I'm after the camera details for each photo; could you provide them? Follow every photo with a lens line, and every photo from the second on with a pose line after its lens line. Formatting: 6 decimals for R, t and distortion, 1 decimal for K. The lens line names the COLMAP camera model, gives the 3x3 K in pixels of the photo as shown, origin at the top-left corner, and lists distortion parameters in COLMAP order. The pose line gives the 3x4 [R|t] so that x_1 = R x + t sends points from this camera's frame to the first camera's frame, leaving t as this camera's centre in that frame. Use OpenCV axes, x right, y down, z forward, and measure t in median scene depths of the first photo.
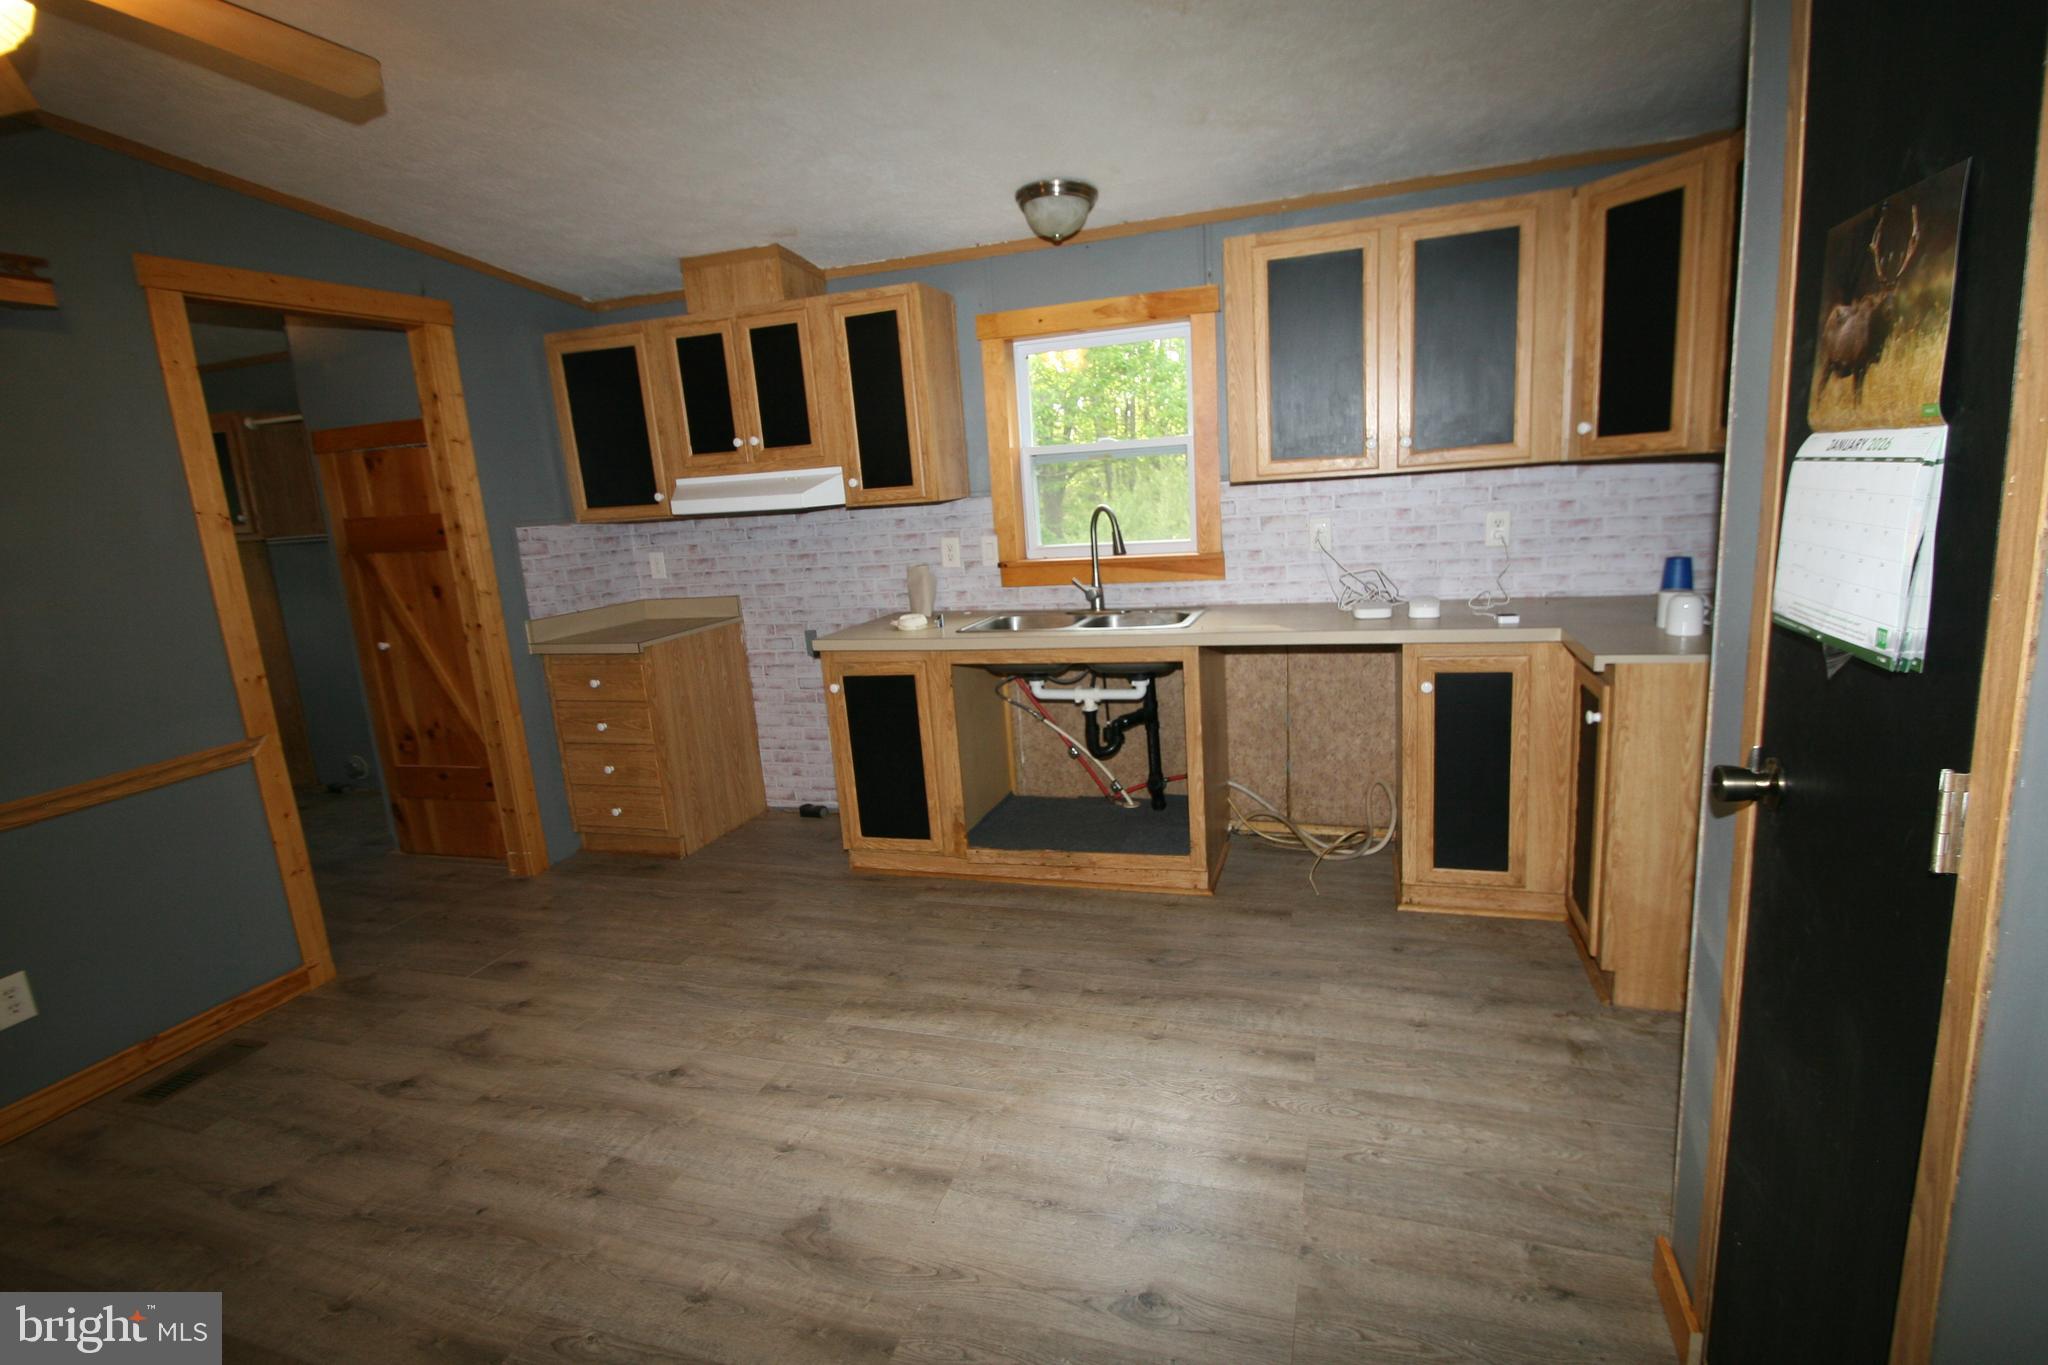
lens RADIAL K [[938.5, 0, 1071.8], [0, 938.5, 671.2], [0, 0, 1]] dist [0.002617, -0.007414]
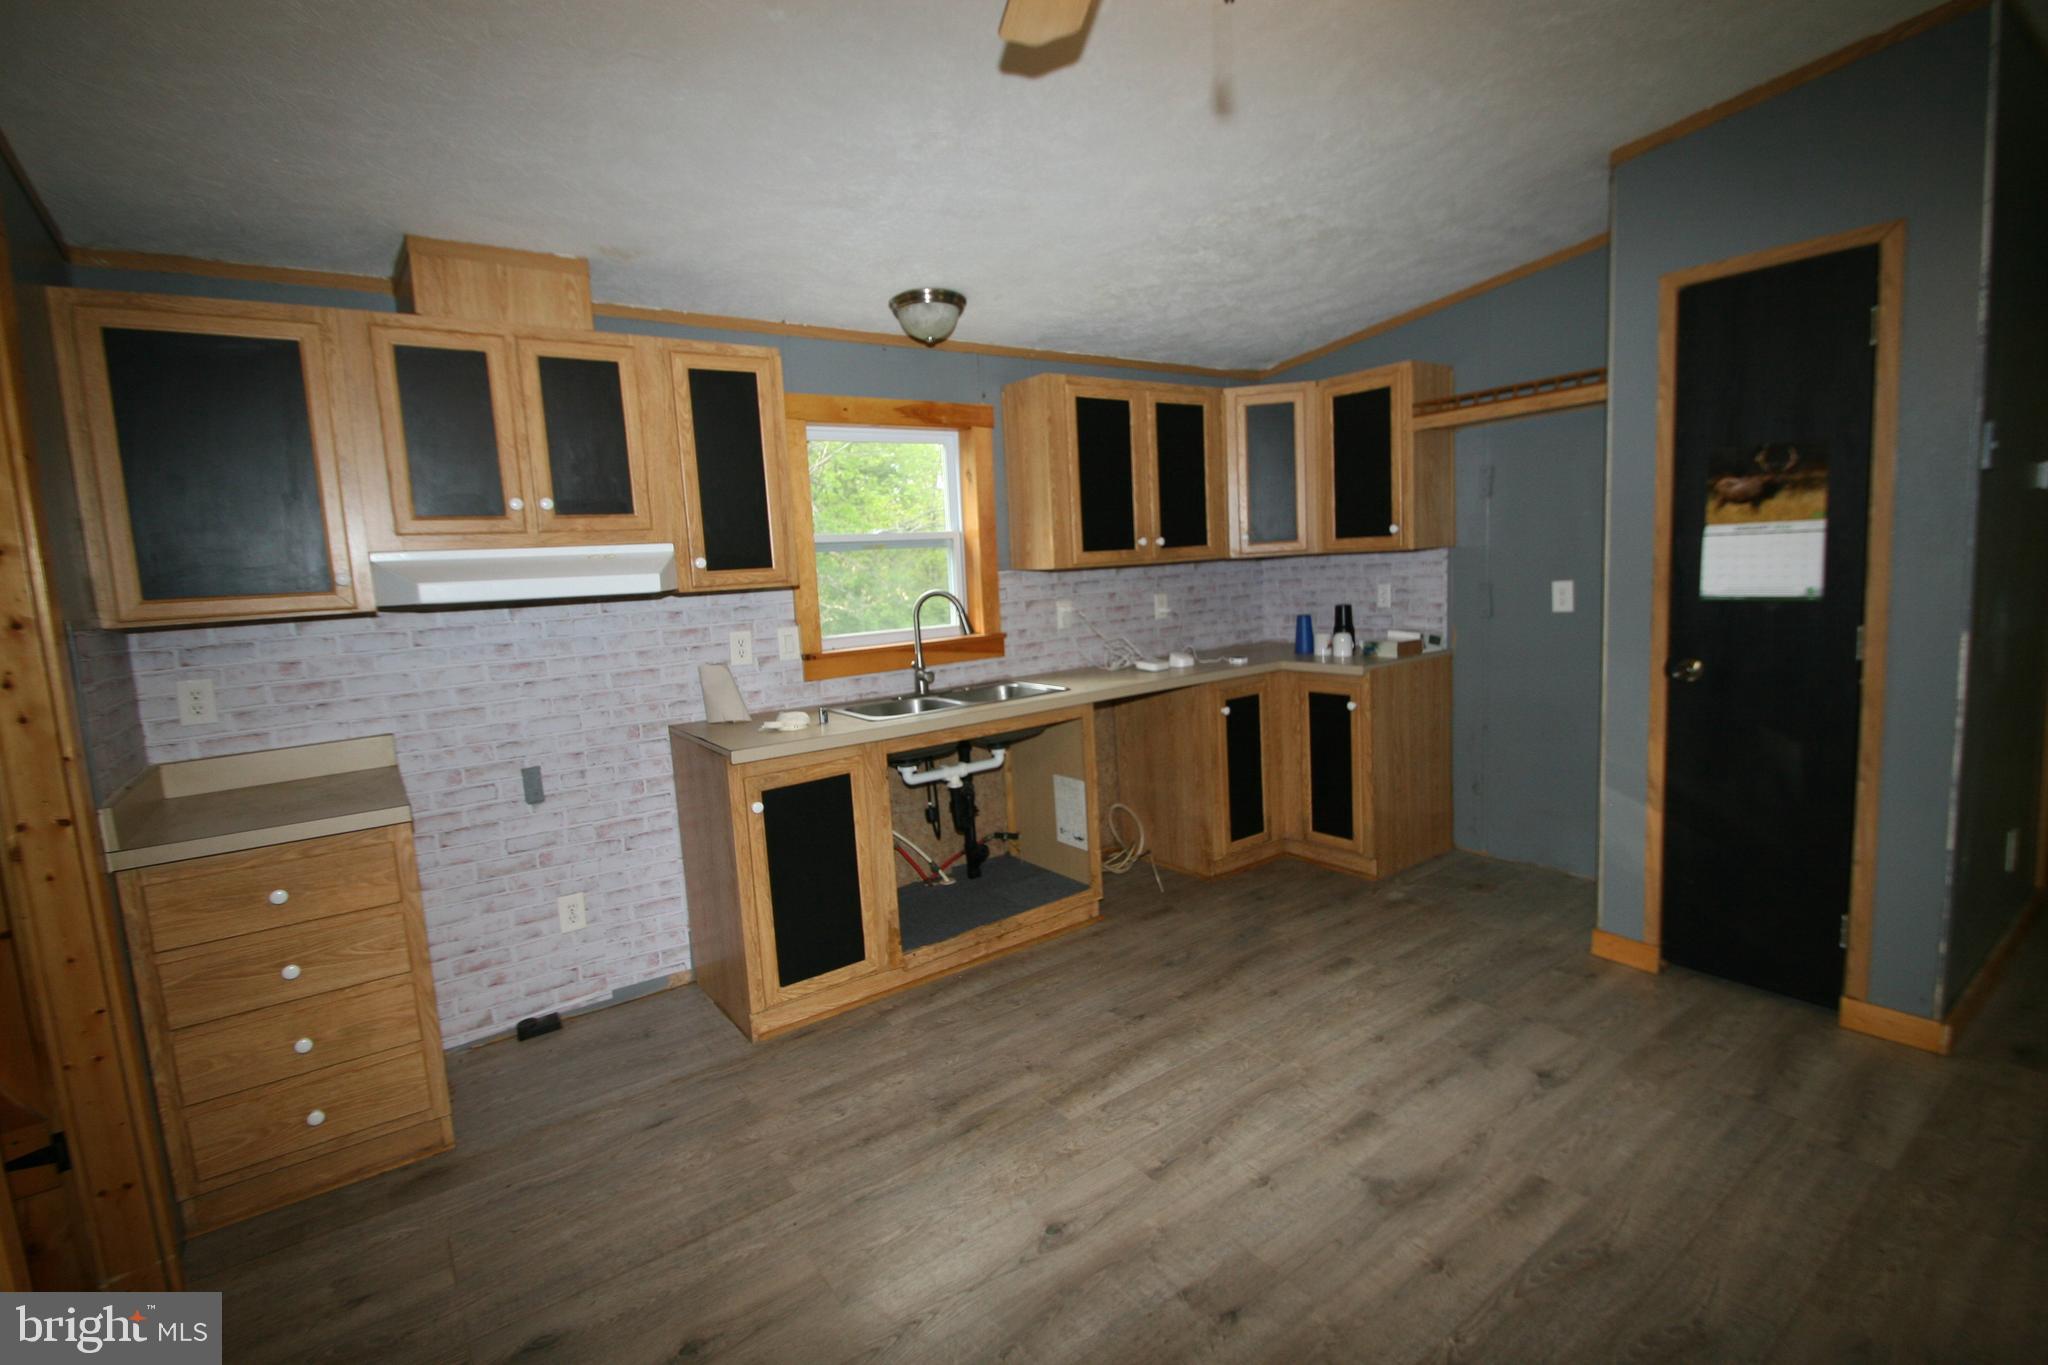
lens RADIAL K [[938.5, 0, 1031.5], [0, 938.5, 677.1], [0, 0, 1]] dist [0.002617, -0.007414]
pose [[0.595895, -0.064763, 0.800447, -0.737293], [0.173658, 0.983551, -0.049703, -0.010855], [-0.784061, 0.168622, 0.597339, 0.301469]]
